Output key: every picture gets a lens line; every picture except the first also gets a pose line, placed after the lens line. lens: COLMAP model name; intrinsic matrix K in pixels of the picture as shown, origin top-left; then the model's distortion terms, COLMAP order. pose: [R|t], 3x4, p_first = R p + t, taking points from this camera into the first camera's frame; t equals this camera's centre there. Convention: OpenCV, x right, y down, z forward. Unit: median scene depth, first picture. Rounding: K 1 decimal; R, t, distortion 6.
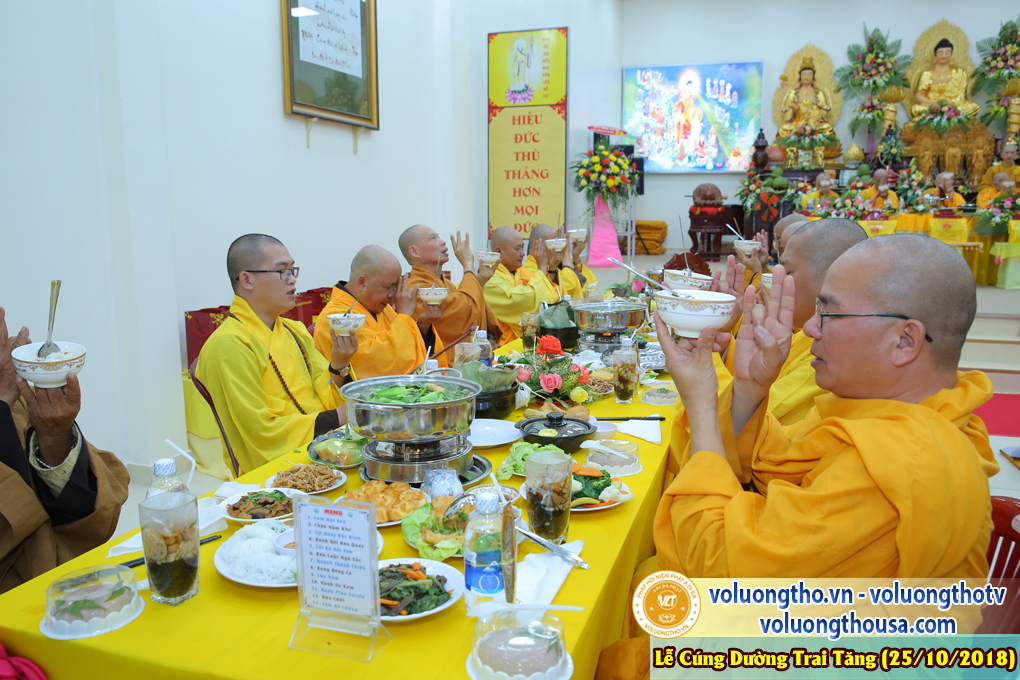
lens RADIAL K [[783.4, 0, 504.6], [0, 783.4, 300.4], [0, 0, 1]] dist [0.049951, 0.009053]
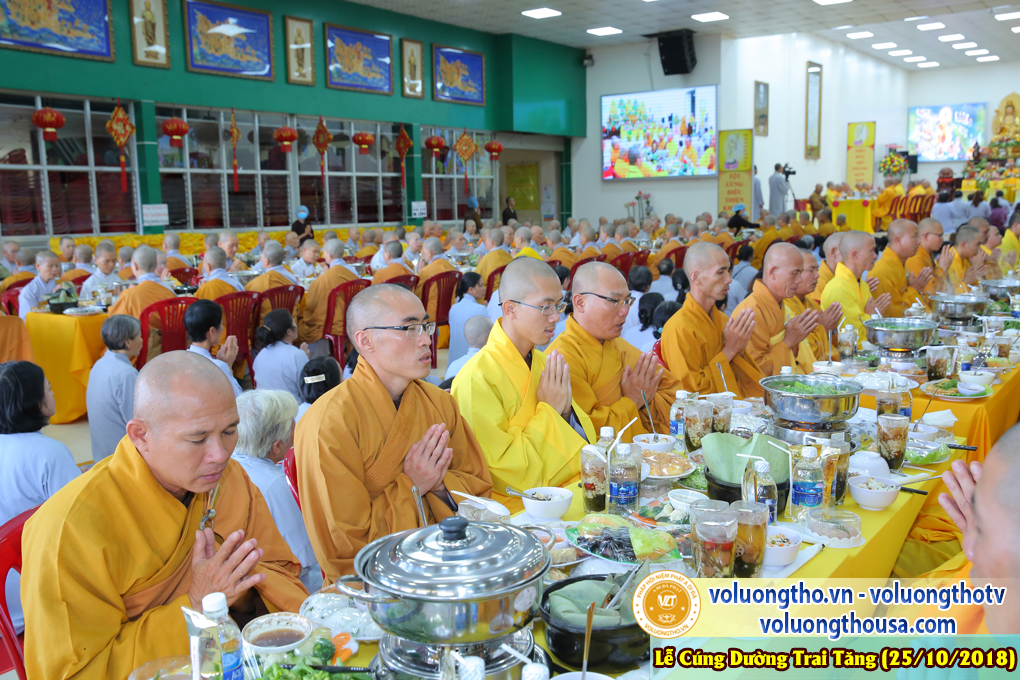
lens RADIAL K [[983.6, 0, 510.3], [0, 983.6, 339.8], [0, 0, 1]] dist [0.078869, 0.000000]
pose [[0.962582, 0.019154, -0.270311, -0.118677], [-0.012706, 0.999592, 0.025583, 0.228453], [0.270691, -0.021191, 0.962433, -1.676600]]
